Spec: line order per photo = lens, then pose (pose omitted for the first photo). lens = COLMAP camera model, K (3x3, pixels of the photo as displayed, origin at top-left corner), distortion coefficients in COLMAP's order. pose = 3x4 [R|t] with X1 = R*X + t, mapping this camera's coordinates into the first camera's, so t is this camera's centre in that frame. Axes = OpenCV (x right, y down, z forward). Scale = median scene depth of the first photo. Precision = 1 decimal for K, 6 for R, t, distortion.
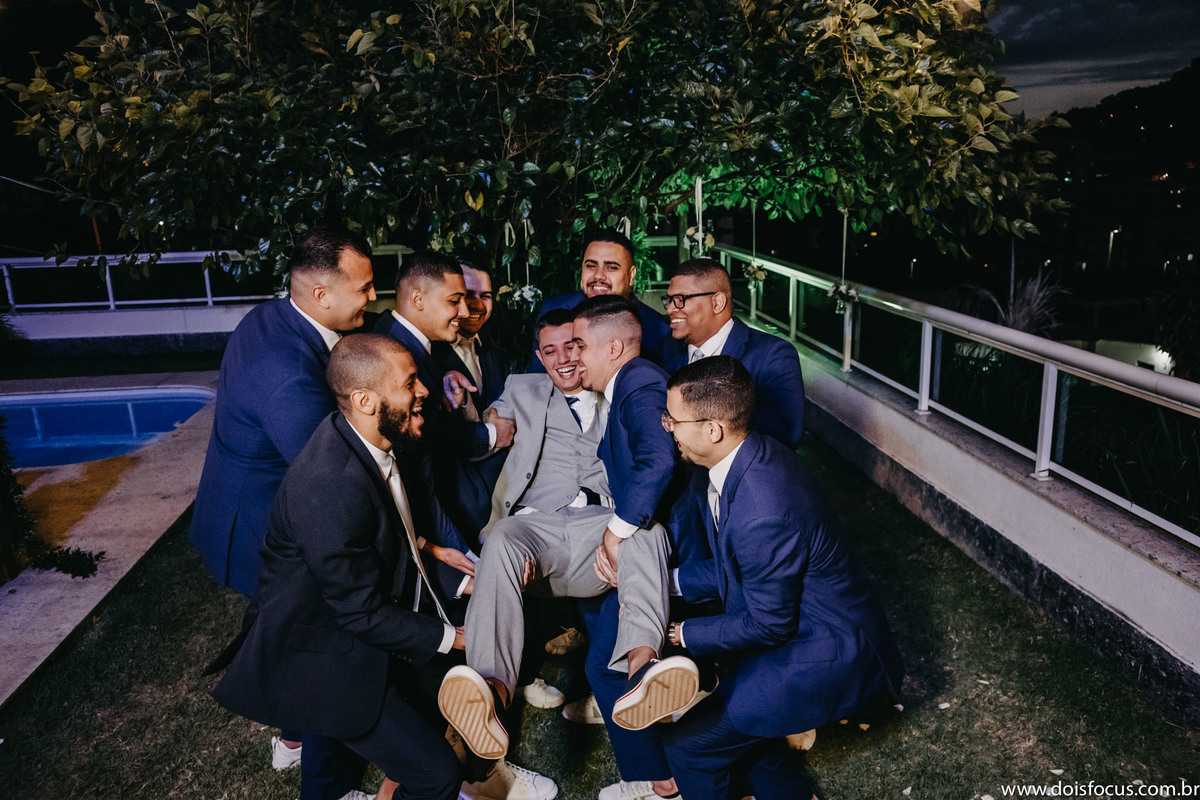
lens RADIAL K [[848.4, 0, 600.5], [0, 848.4, 396.0], [0, 0, 1]] dist [-0.084077, 0.069089]
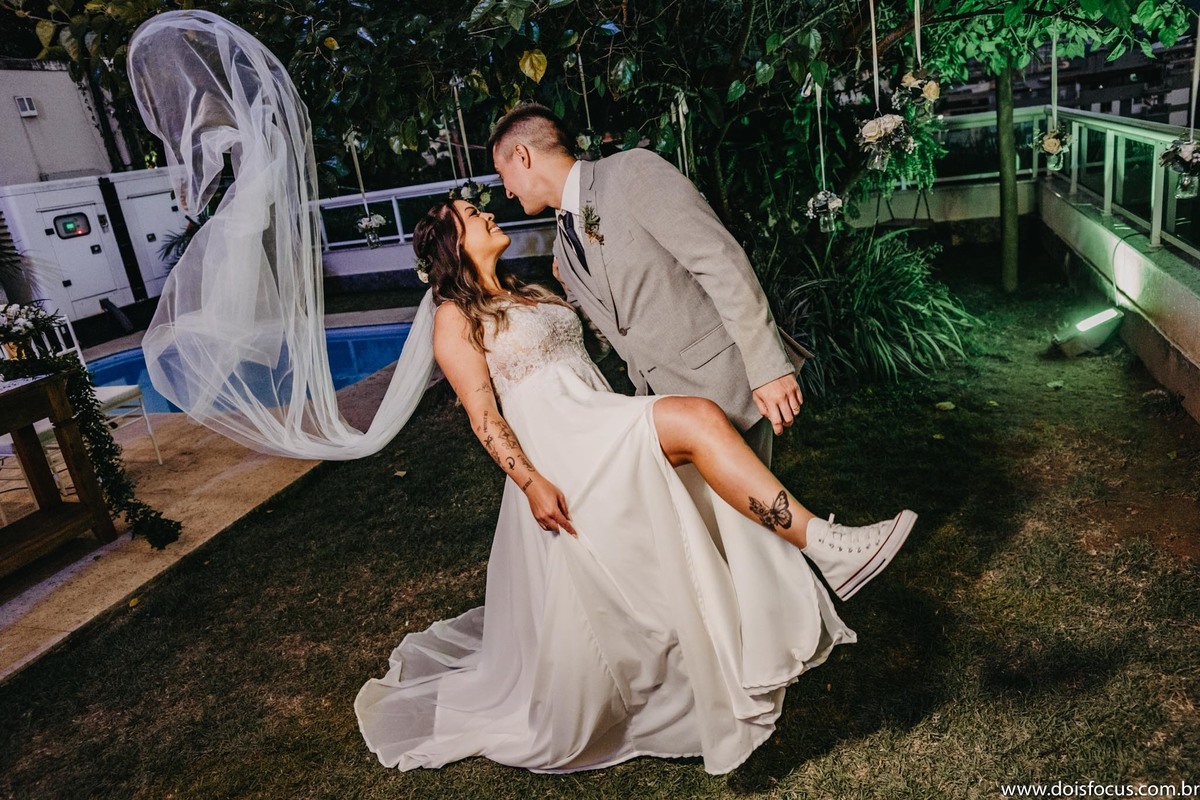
lens RADIAL K [[848.4, 0, 601.7], [0, 848.4, 396.3], [0, 0, 1]] dist [-0.084077, 0.069089]
pose [[0.898317, 0.028394, -0.438429, 0.230669], [0.015759, 0.995185, 0.096742, -0.033294], [0.439065, -0.093814, 0.893544, 0.426958]]
